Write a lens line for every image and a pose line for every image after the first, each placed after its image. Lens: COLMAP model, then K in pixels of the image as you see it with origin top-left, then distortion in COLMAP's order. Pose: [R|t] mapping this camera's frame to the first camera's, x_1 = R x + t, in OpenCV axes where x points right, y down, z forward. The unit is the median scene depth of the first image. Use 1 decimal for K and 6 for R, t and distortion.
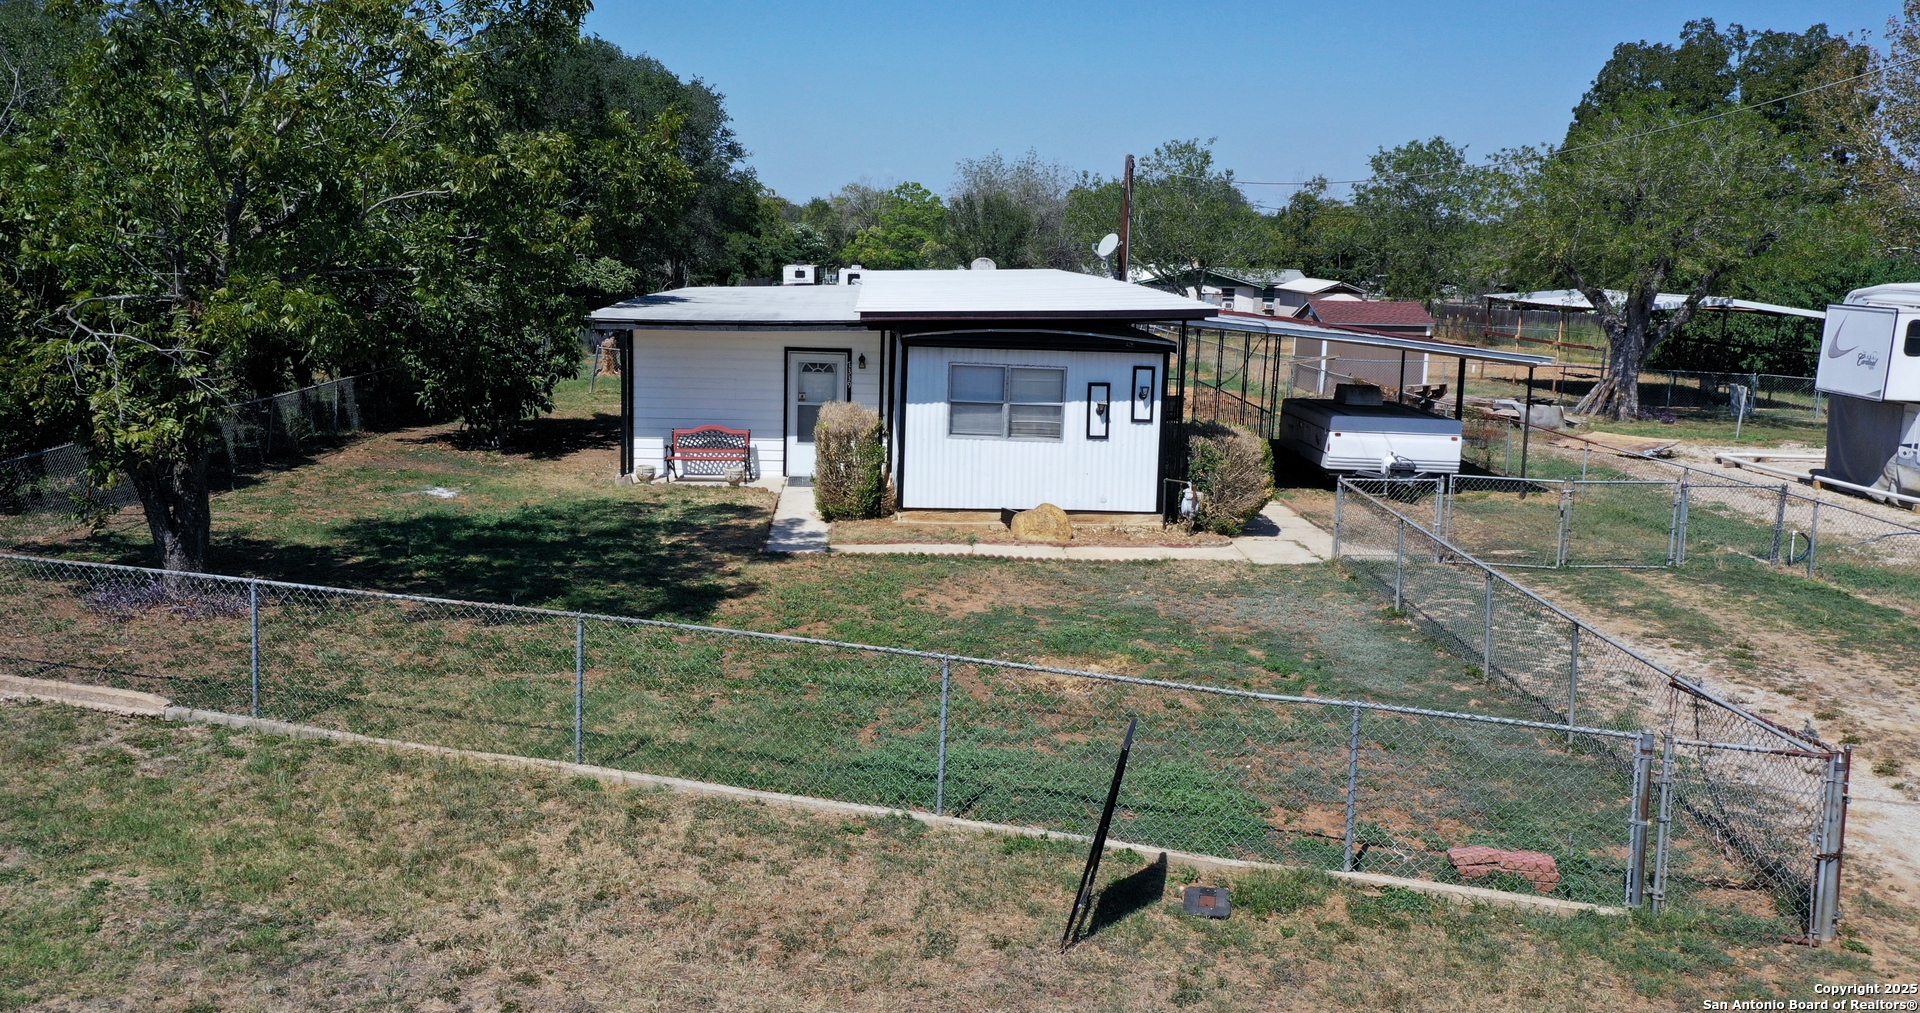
lens RADIAL K [[1553.9, 0, 960.1], [0, 1553.9, 508.3], [0, 0, 1]] dist [0.017863, -0.003241]
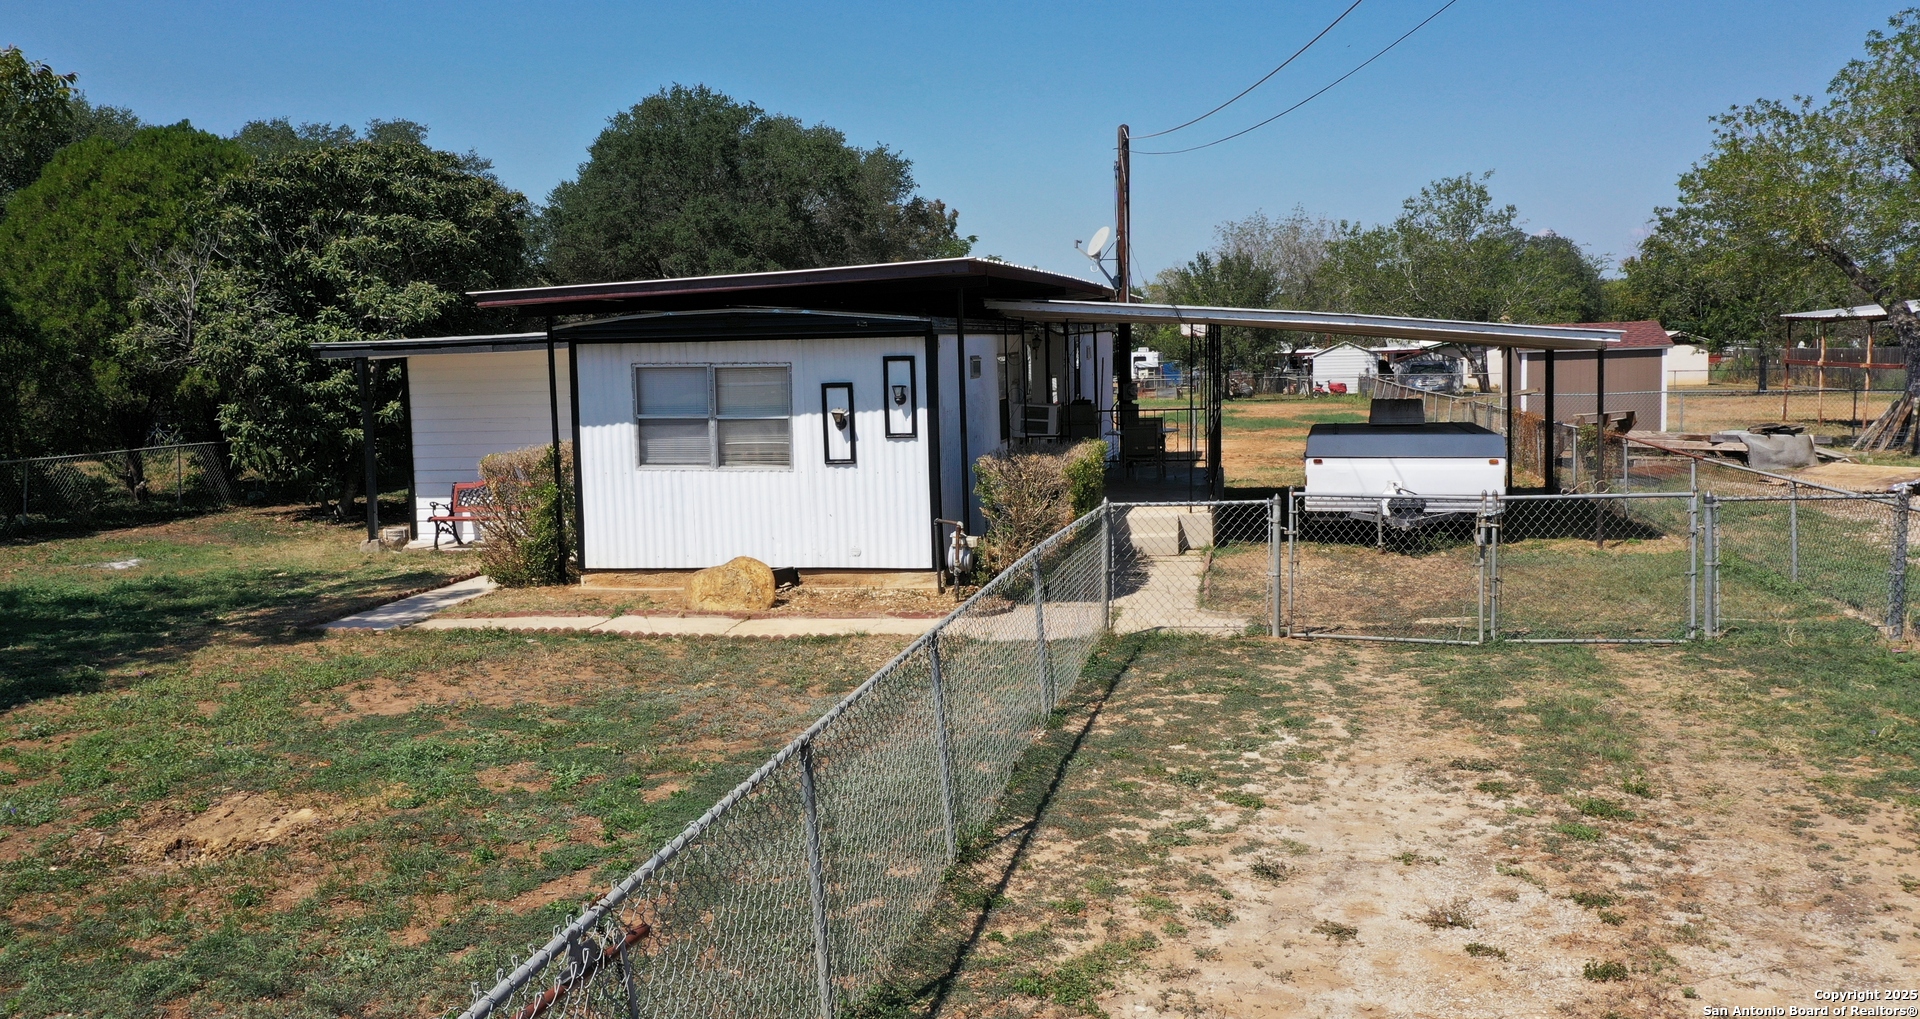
lens RADIAL K [[1553.9, 0, 951.3], [0, 1553.9, 508.4], [0, 0, 1]] dist [0.017863, -0.003241]
pose [[0.968883, -0.028507, -0.245871, 0.302946], [0.012528, 0.997720, -0.066311, 0.021408], [0.247201, 0.061167, 0.967032, 0.338238]]
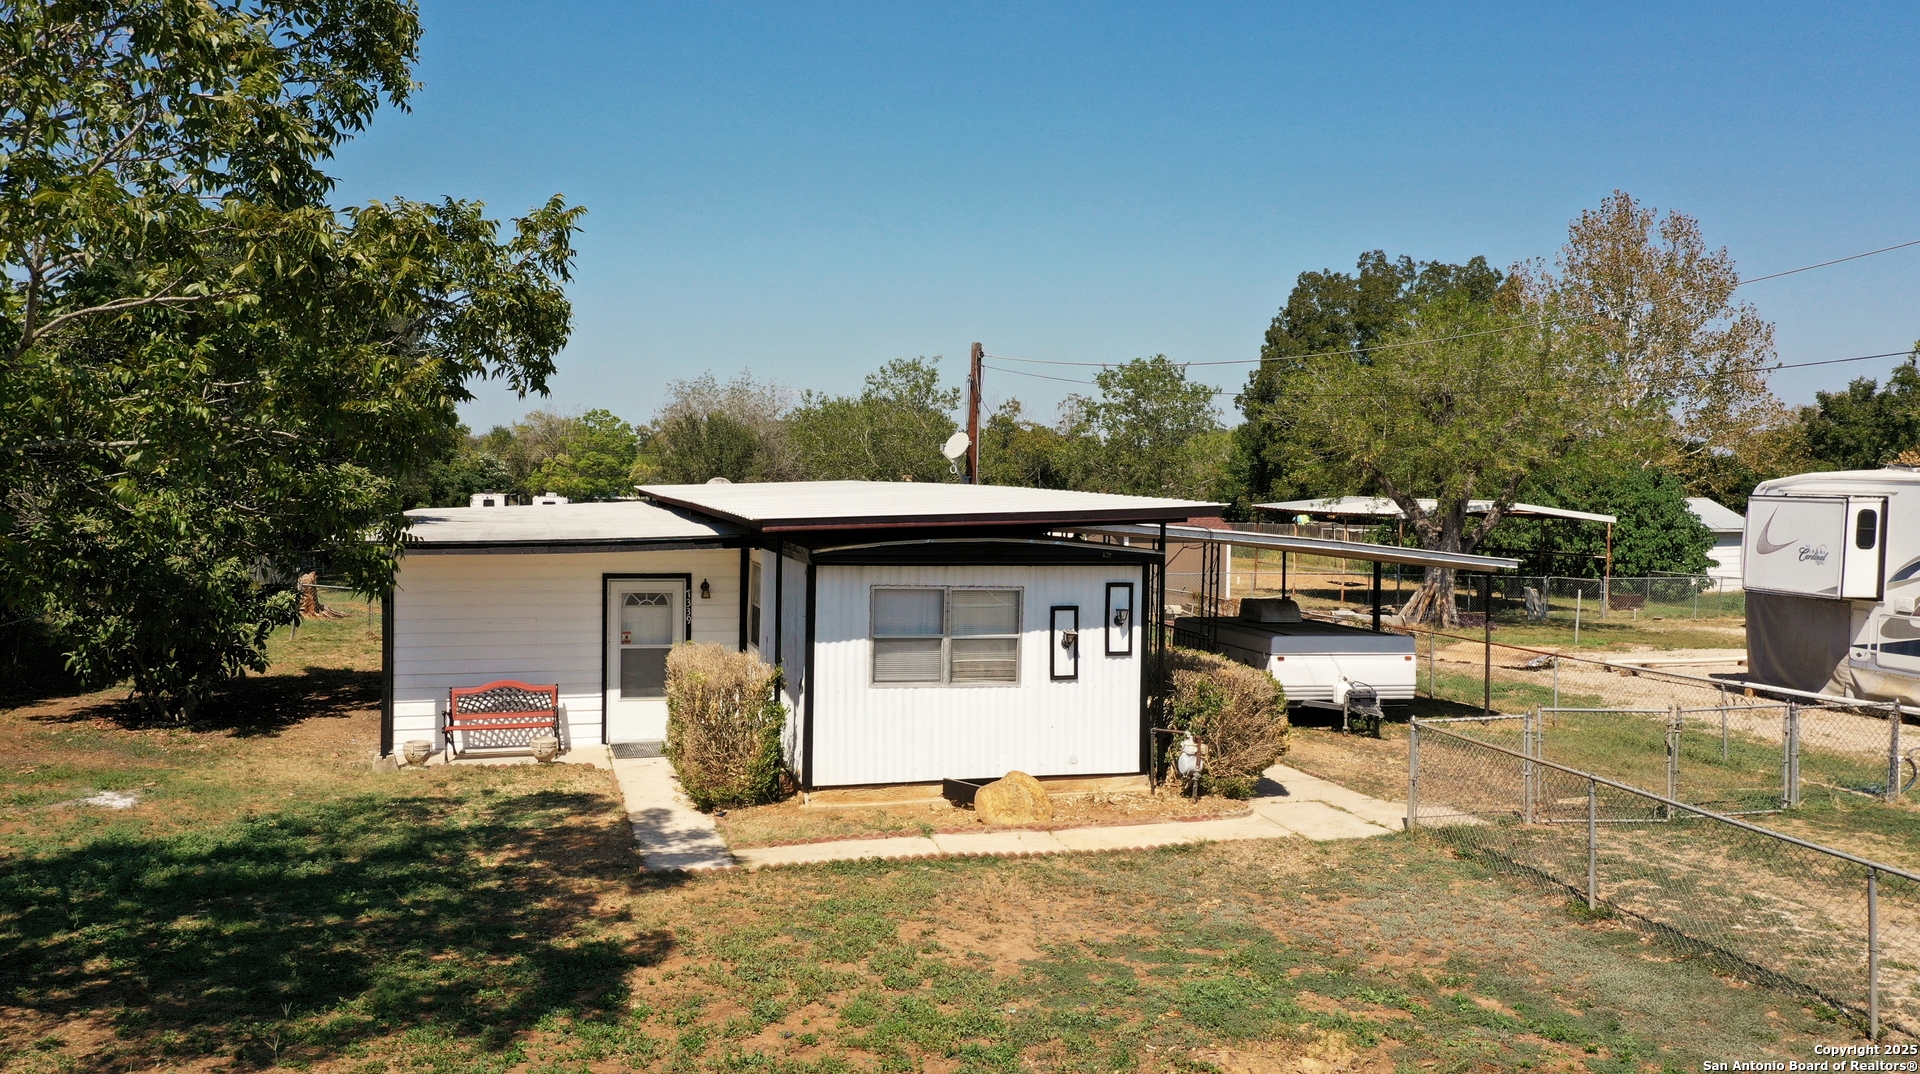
lens RADIAL K [[1526.4, 0, 962.9], [0, 1526.4, 534.8], [0, 0, 1]] dist [0.010642, 0.006814]
pose [[0.977035, -0.023573, 0.211770, -0.115232], [0.050327, 0.991272, -0.121851, -0.026226], [-0.207049, 0.129710, 0.969694, 0.273782]]
